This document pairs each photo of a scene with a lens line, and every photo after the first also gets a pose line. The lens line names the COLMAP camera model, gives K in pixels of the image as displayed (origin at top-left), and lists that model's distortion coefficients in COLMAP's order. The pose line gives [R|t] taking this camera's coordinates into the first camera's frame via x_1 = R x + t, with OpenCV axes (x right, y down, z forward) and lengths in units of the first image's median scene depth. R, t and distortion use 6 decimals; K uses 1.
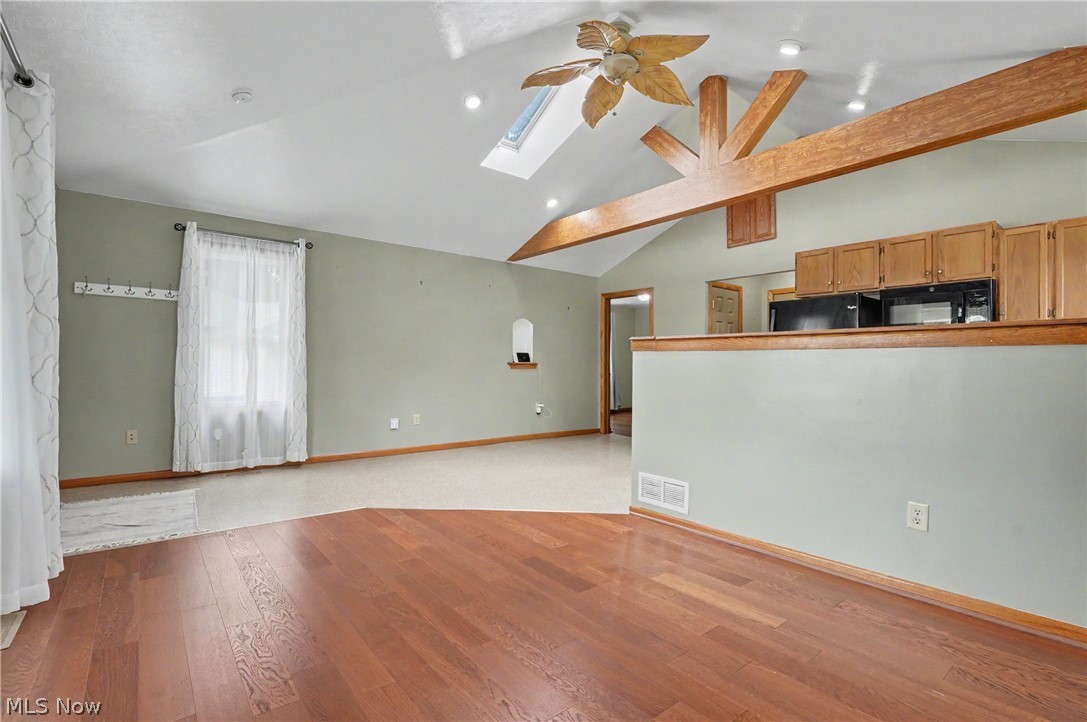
lens RADIAL K [[504.8, 0, 543.5], [0, 504.8, 361.0], [0, 0, 1]] dist [-0.002716, -0.000465]
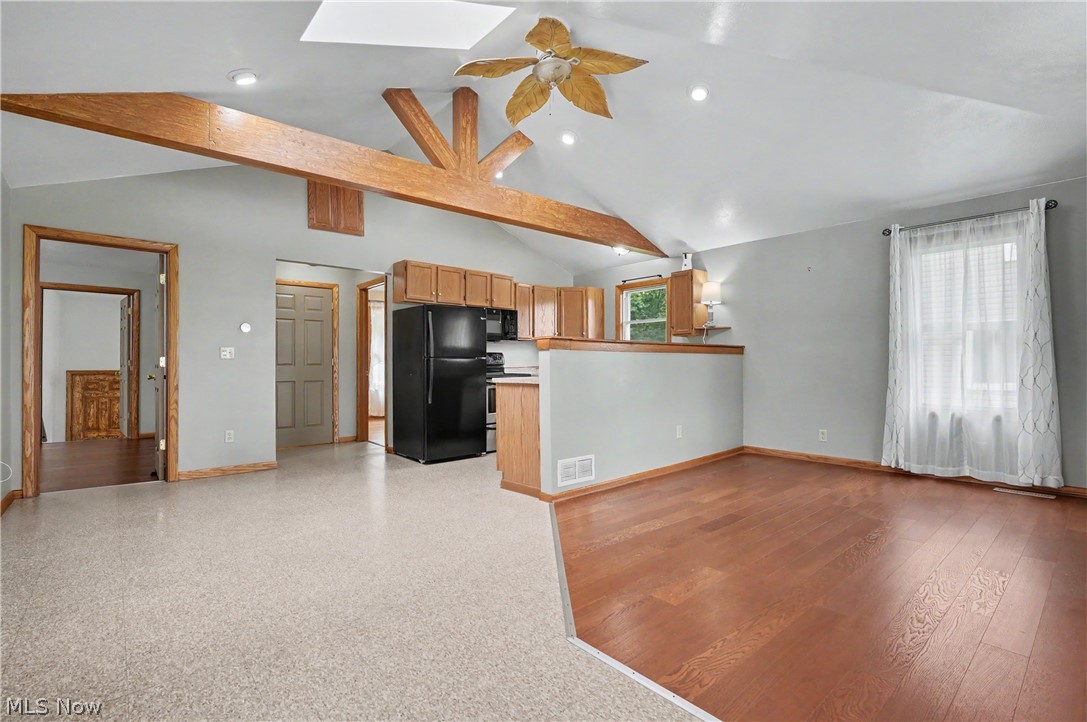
lens RADIAL K [[504.8, 0, 543.5], [0, 504.8, 361.0], [0, 0, 1]] dist [-0.002716, -0.000465]
pose [[-0.043752, -0.003660, 0.999036, -0.773192], [-0.003660, 0.999987, 0.003503, 0.001484], [-0.999036, -0.003504, -0.043765, 0.937177]]
